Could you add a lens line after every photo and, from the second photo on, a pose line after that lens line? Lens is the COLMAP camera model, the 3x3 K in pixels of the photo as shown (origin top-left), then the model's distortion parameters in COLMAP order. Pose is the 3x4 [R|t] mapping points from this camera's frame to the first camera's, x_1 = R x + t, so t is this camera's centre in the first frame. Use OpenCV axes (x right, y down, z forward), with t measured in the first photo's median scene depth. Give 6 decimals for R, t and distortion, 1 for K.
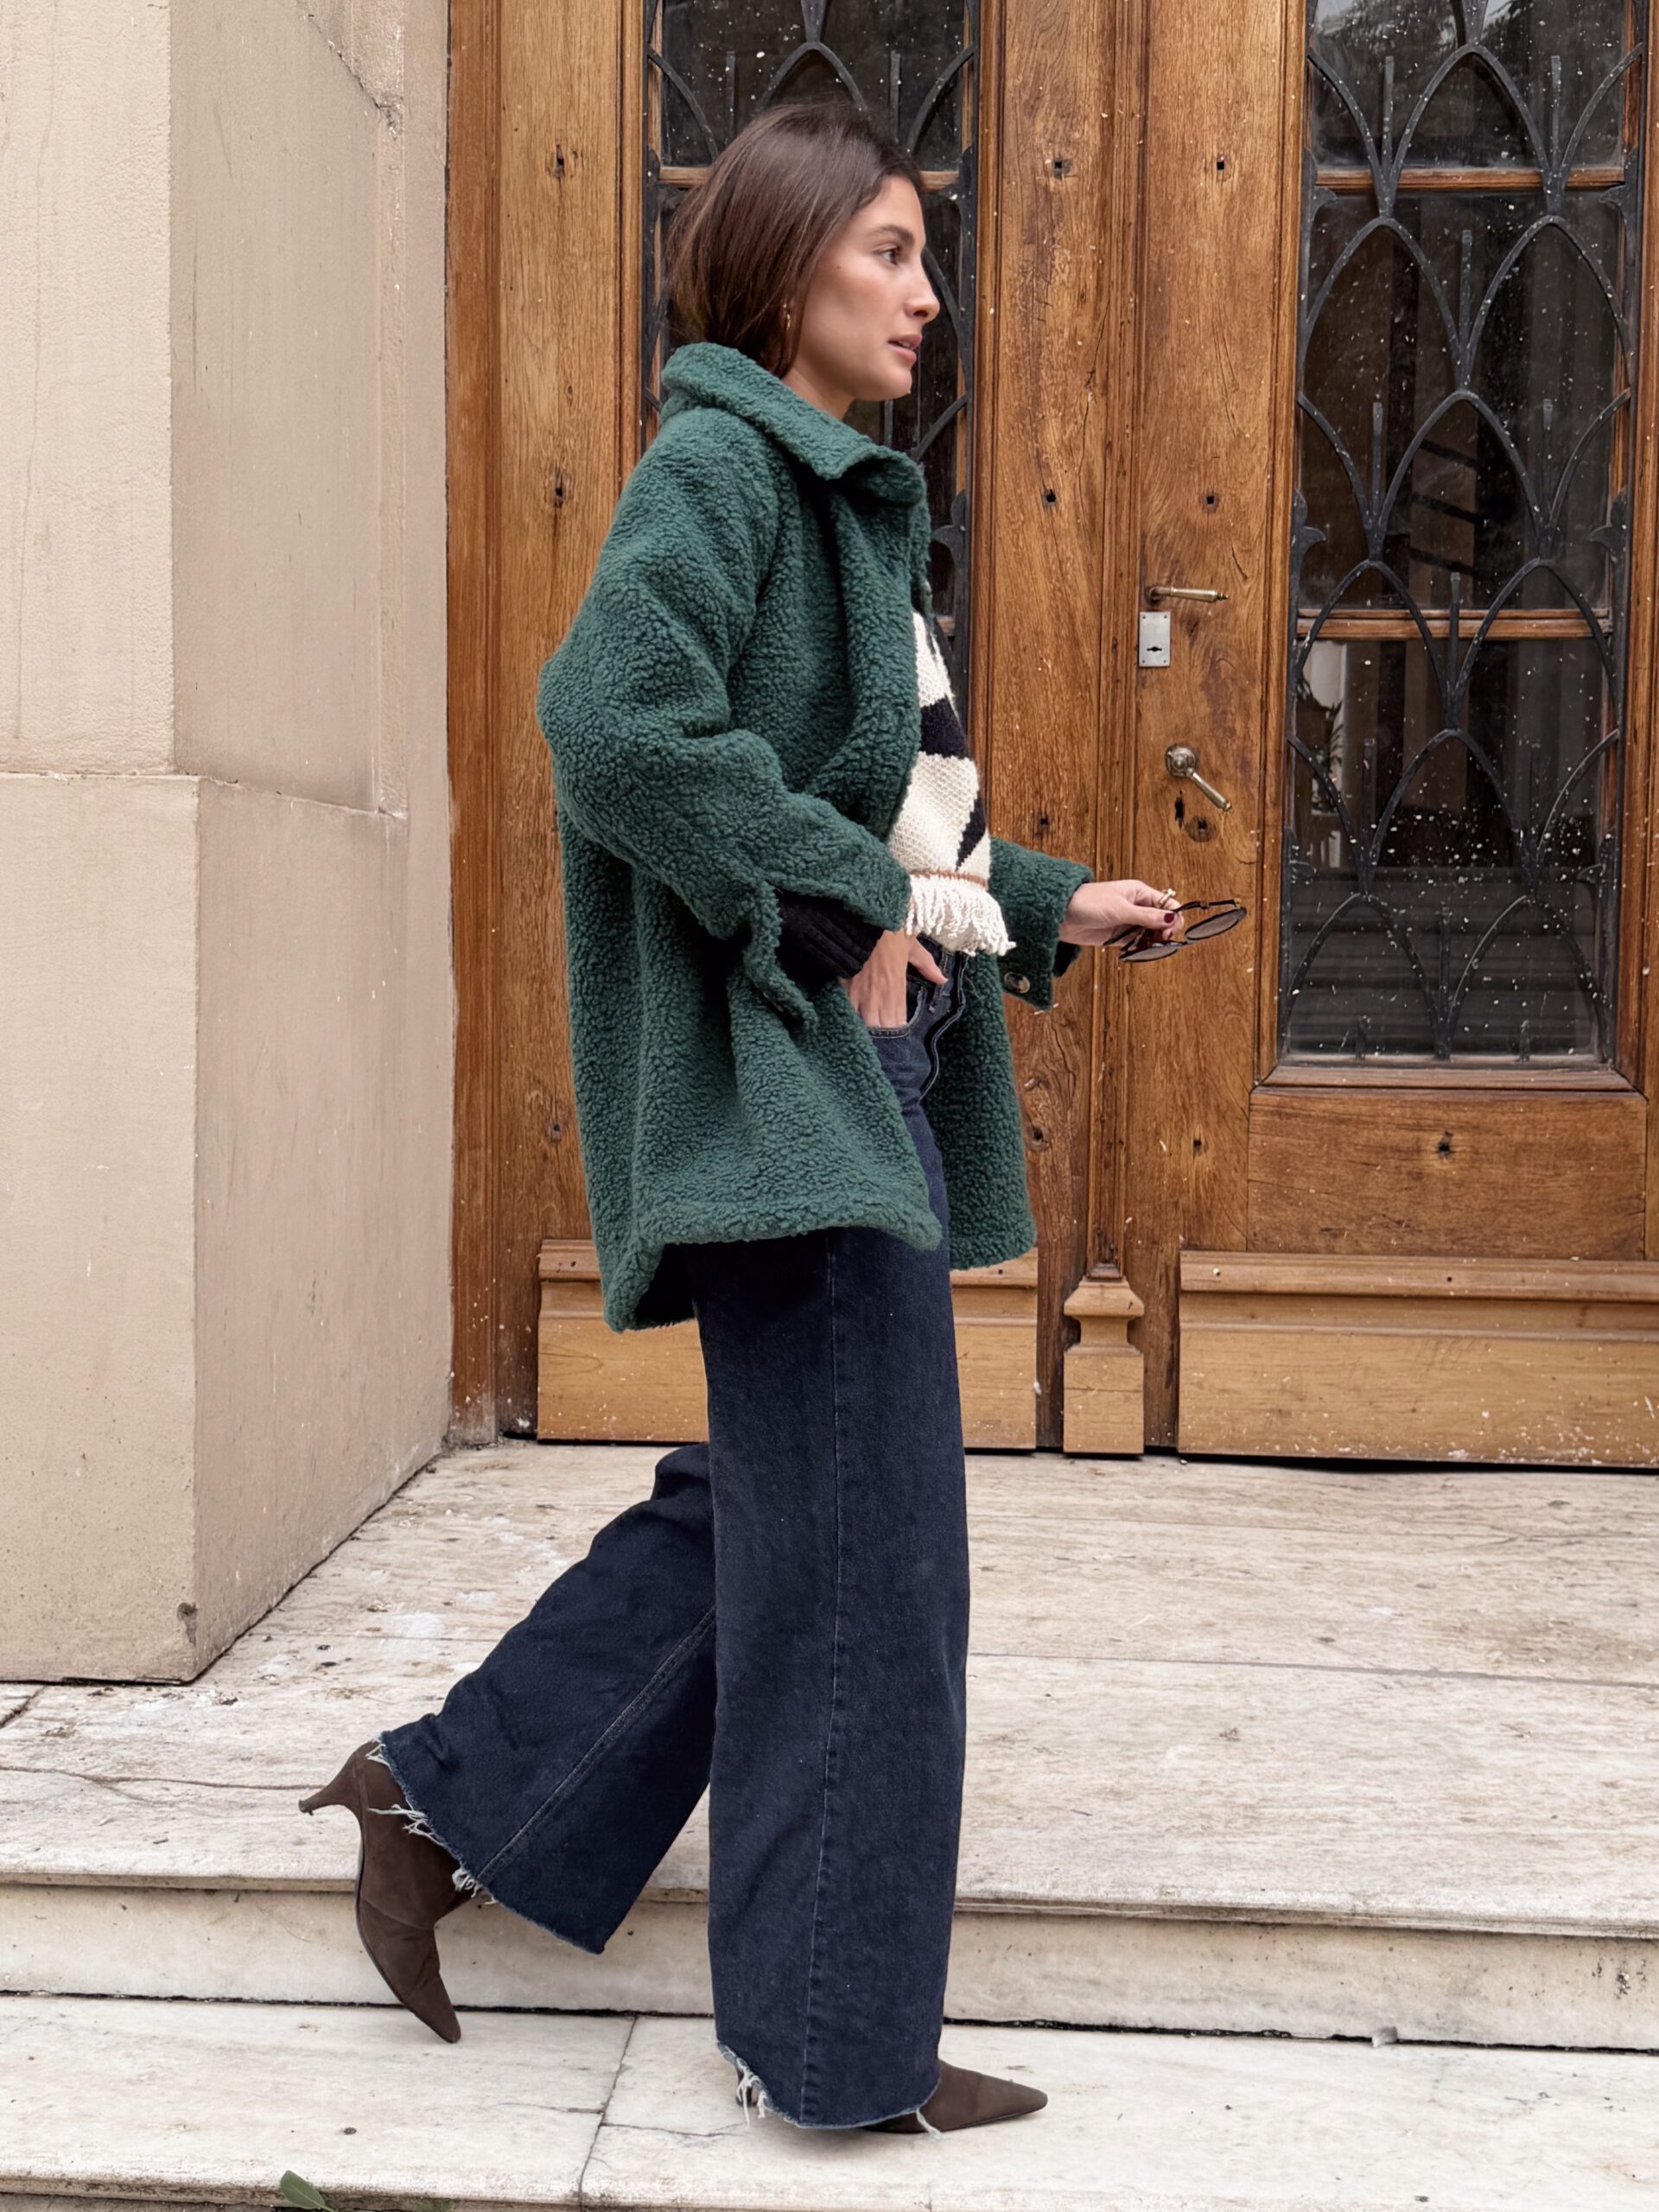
lens RADIAL K [[2694.0, 0, 836.3], [0, 2694.0, 1079.3], [0, 0, 1]] dist [0.199607, -0.473084]
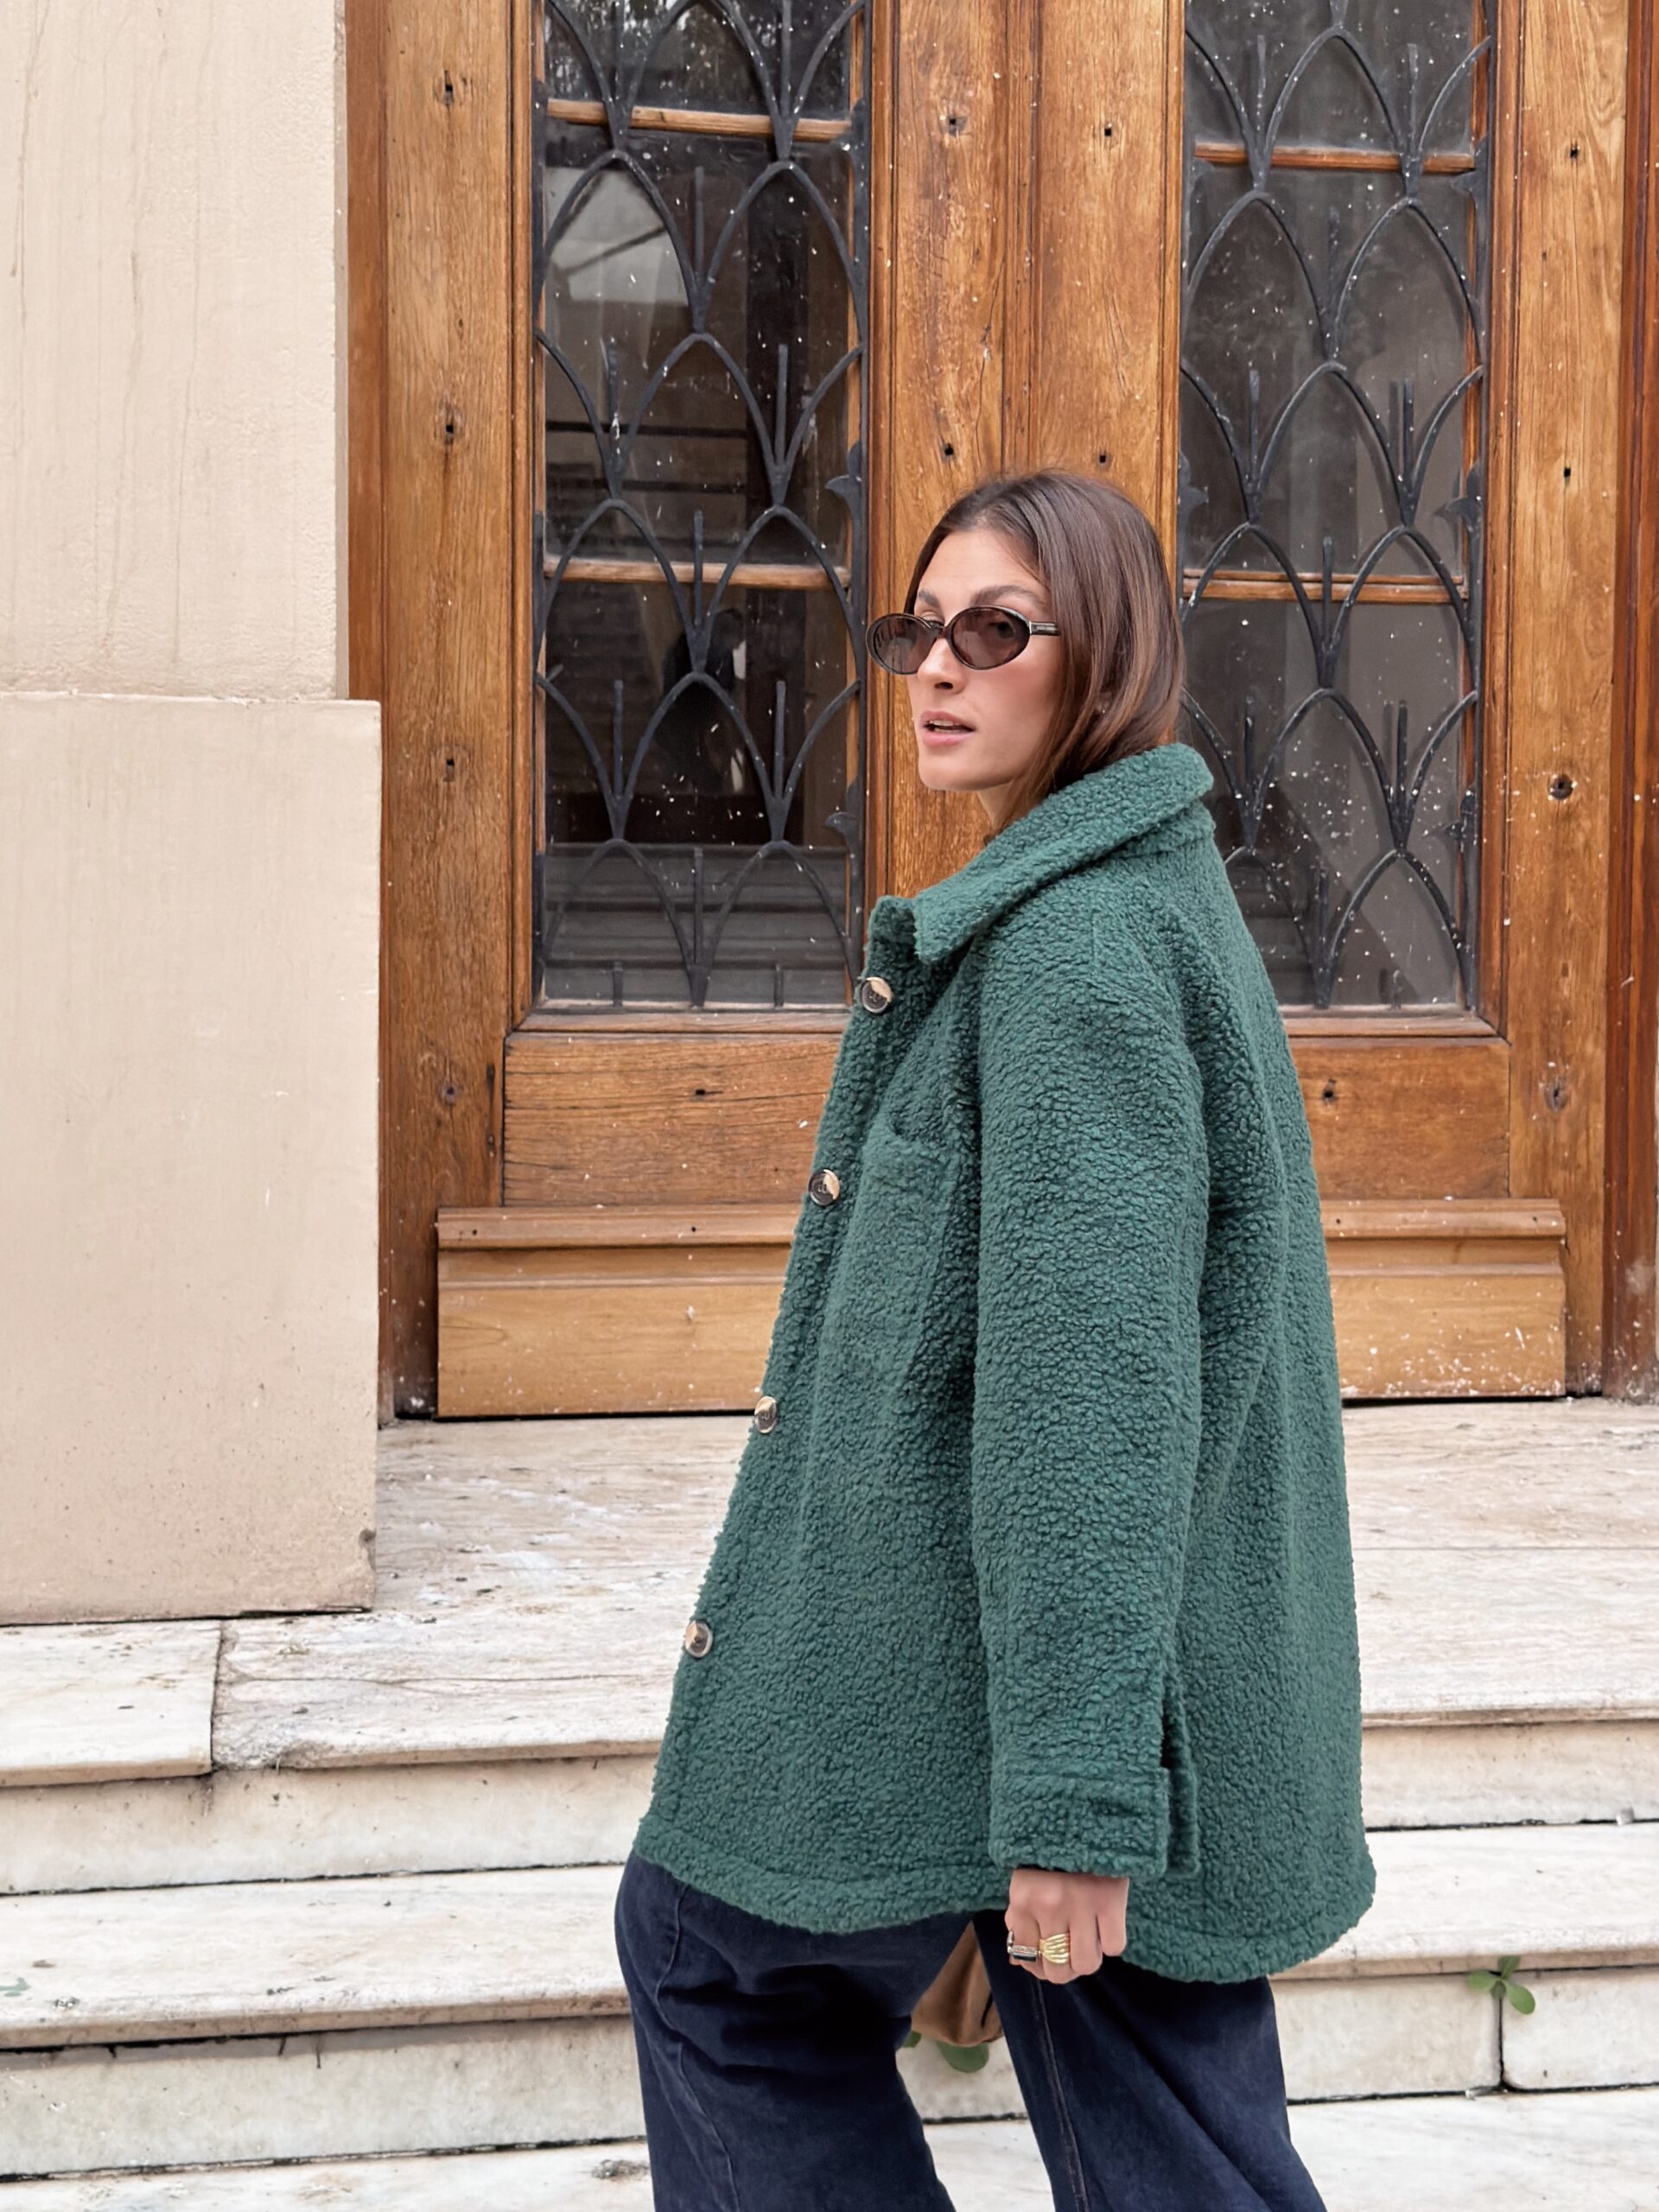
lens RADIAL K [[3081.1, 0, 878.4], [0, 3081.1, 1070.6], [0, 0, 1]] dist [0.181808, -0.394204]
pose [[0.972837, -0.015358, 0.230982, -0.214652], [0.019052, 0.999724, -0.013768, 0.029428], [-0.230707, 0.017794, 0.972861, -0.101782]]
